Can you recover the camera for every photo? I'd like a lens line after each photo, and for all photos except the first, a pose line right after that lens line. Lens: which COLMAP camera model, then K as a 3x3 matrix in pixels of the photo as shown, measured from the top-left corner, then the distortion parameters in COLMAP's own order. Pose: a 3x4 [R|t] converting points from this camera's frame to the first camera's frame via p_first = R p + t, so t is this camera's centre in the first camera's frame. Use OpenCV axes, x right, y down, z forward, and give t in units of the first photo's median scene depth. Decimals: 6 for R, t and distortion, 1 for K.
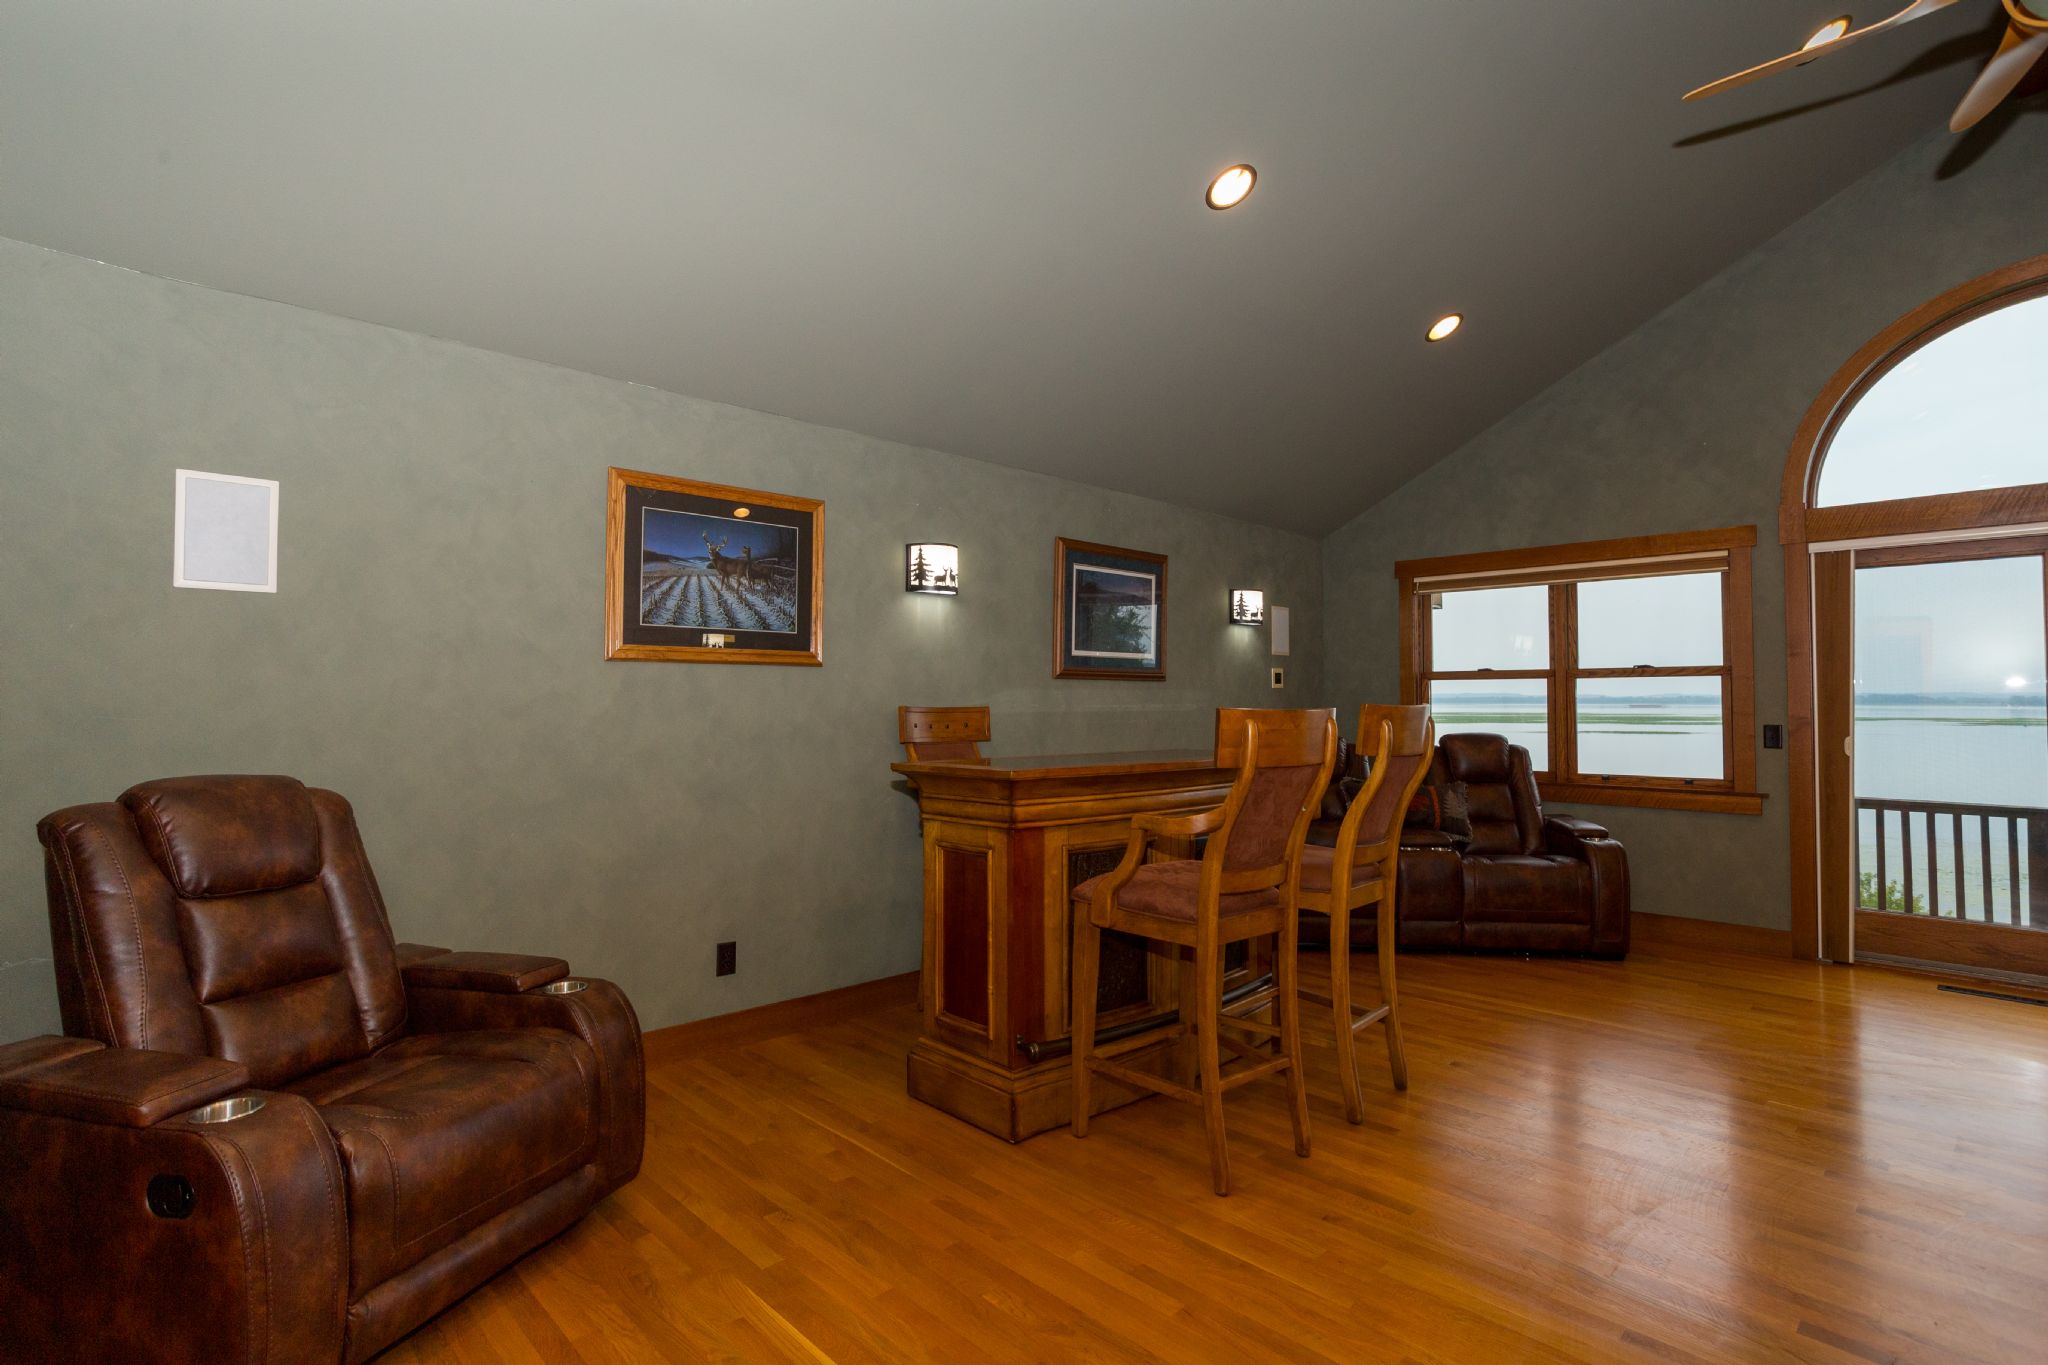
lens RADIAL K [[984.1, 0, 1017.6], [0, 984.1, 675.1], [0, 0, 1]] dist [-0.050251, 0.026637]
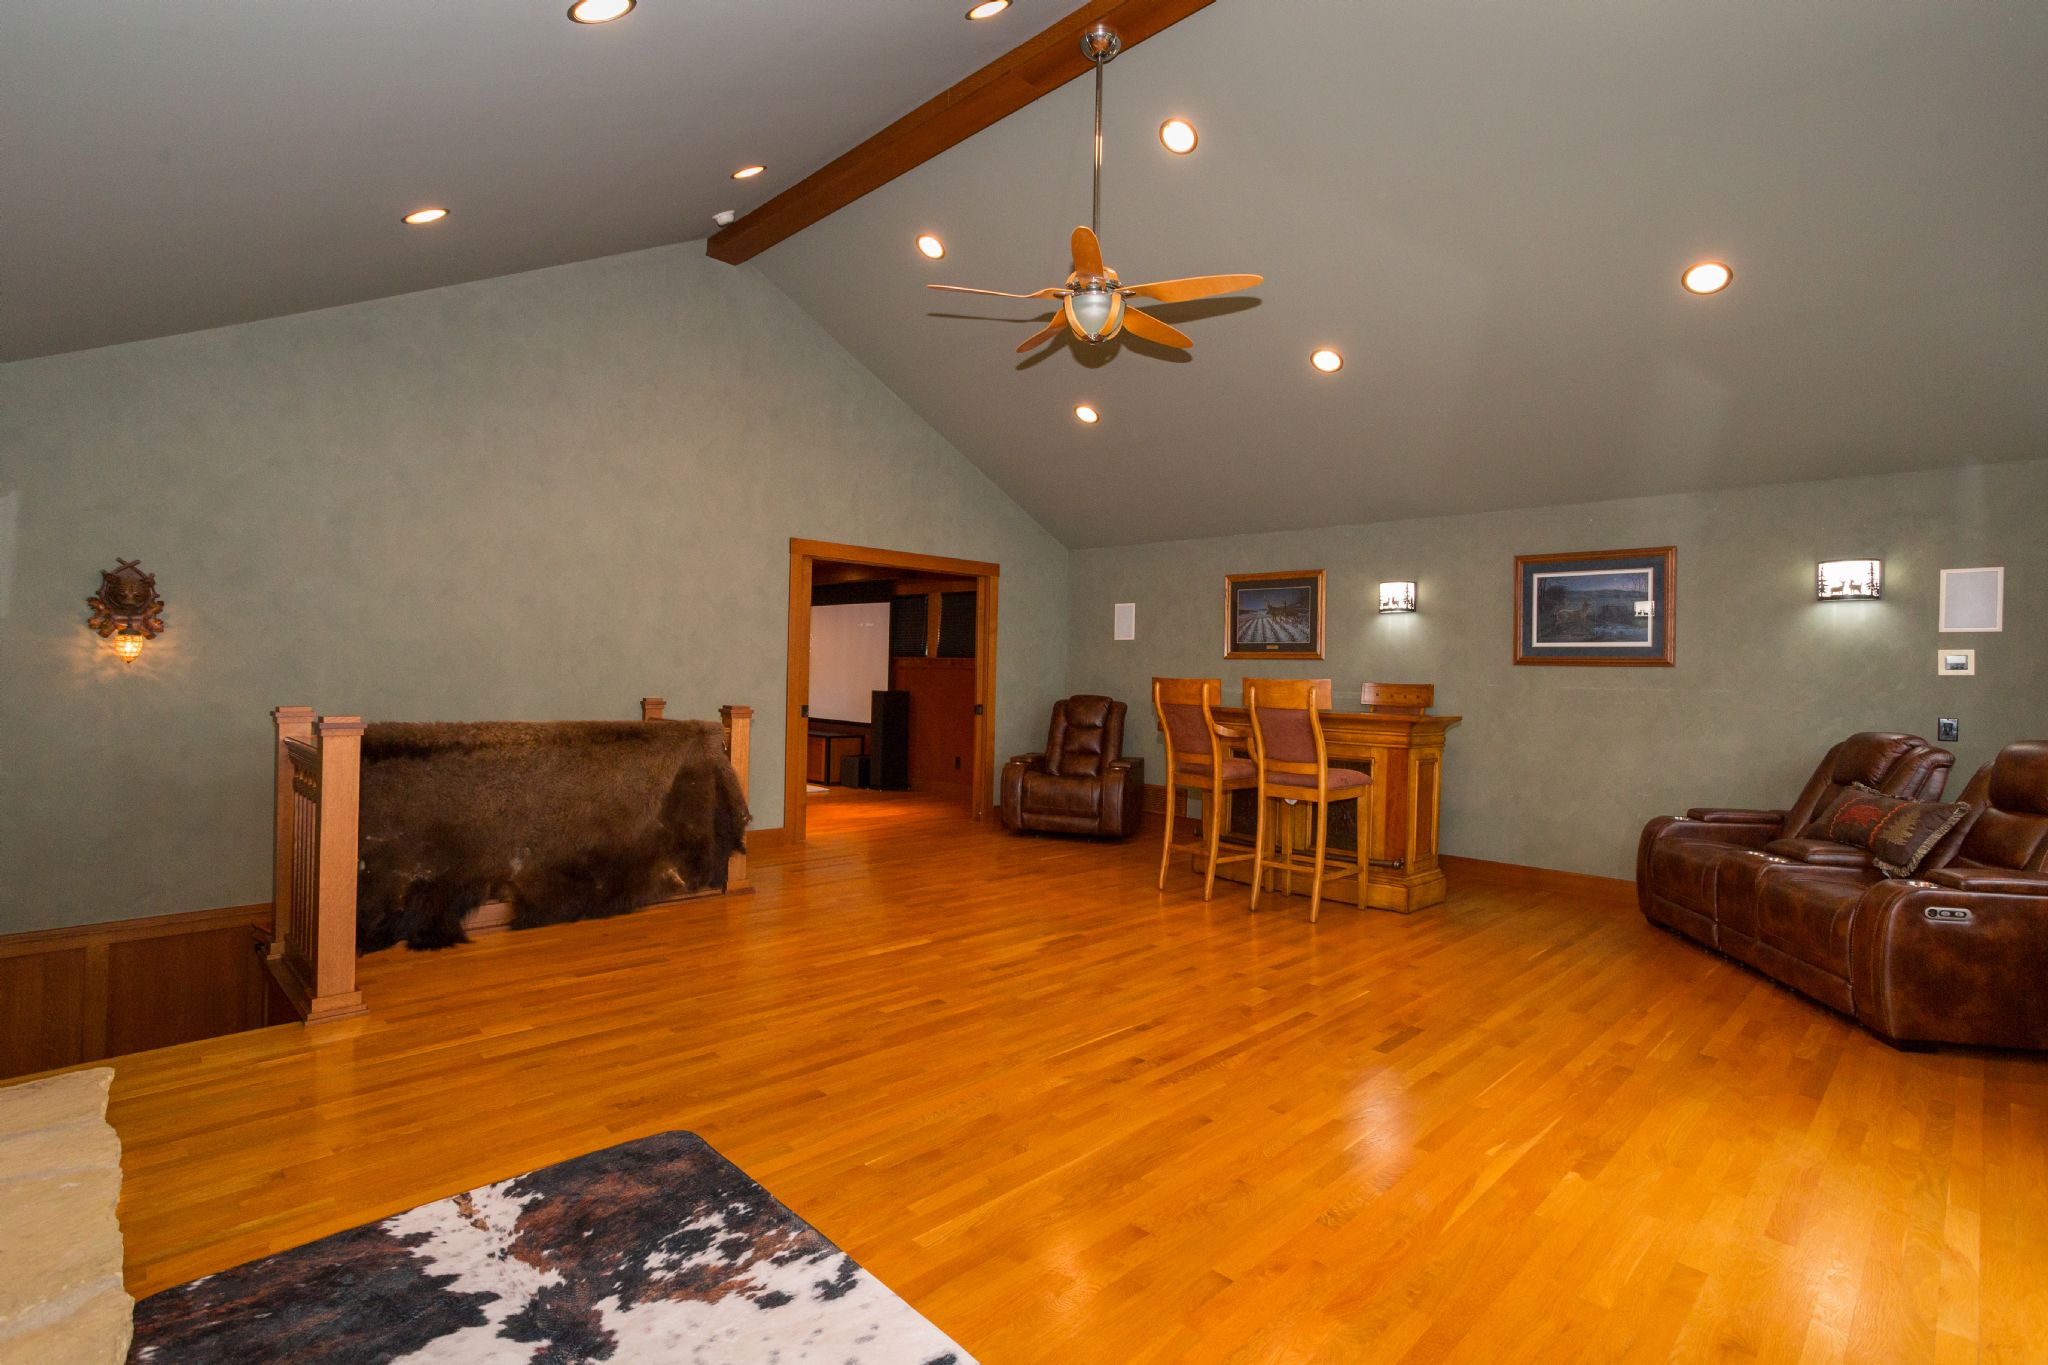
lens RADIAL K [[984.1, 0, 1017.6], [0, 984.1, 675.1], [0, 0, 1]] dist [-0.050251, 0.026637]
pose [[0.010433, -0.000082, -0.999946, 1.304031], [0.001870, 0.999998, -0.000063, 0.014780], [0.999944, -0.001869, 0.010433, 0.332282]]
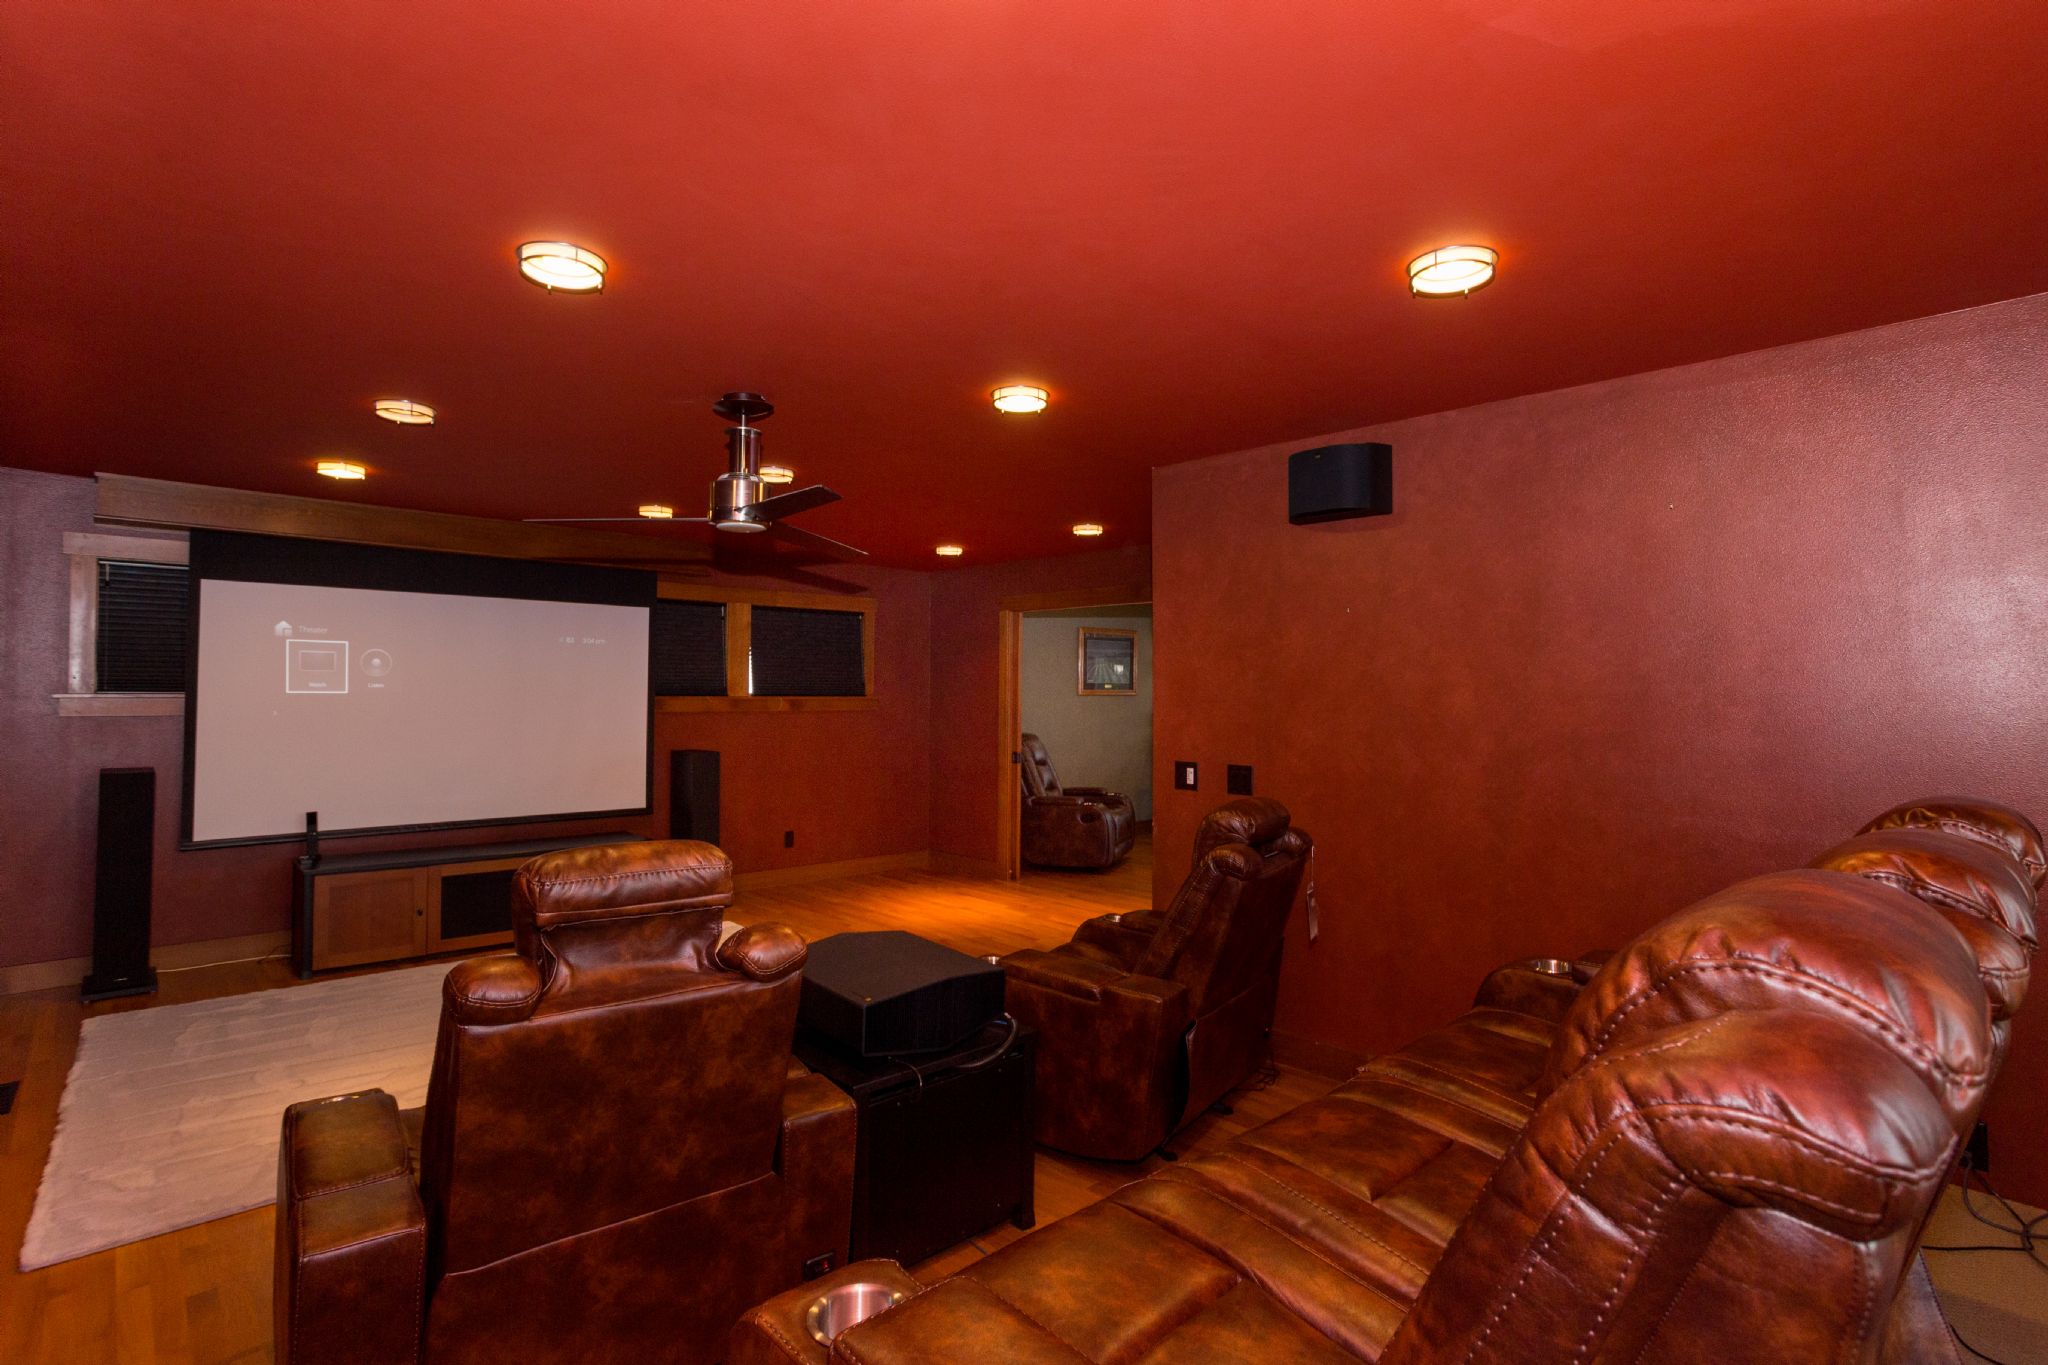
lens RADIAL K [[988.9, 0, 1012.8], [0, 988.9, 672.4], [0, 0, 1]] dist [-0.036344, 0.018455]
pose [[0.999889, 0.000744, -0.014884, -0.389982], [-0.000637, 0.999974, 0.007146, -0.070655], [0.014889, -0.007135, 0.999864, -1.284192]]
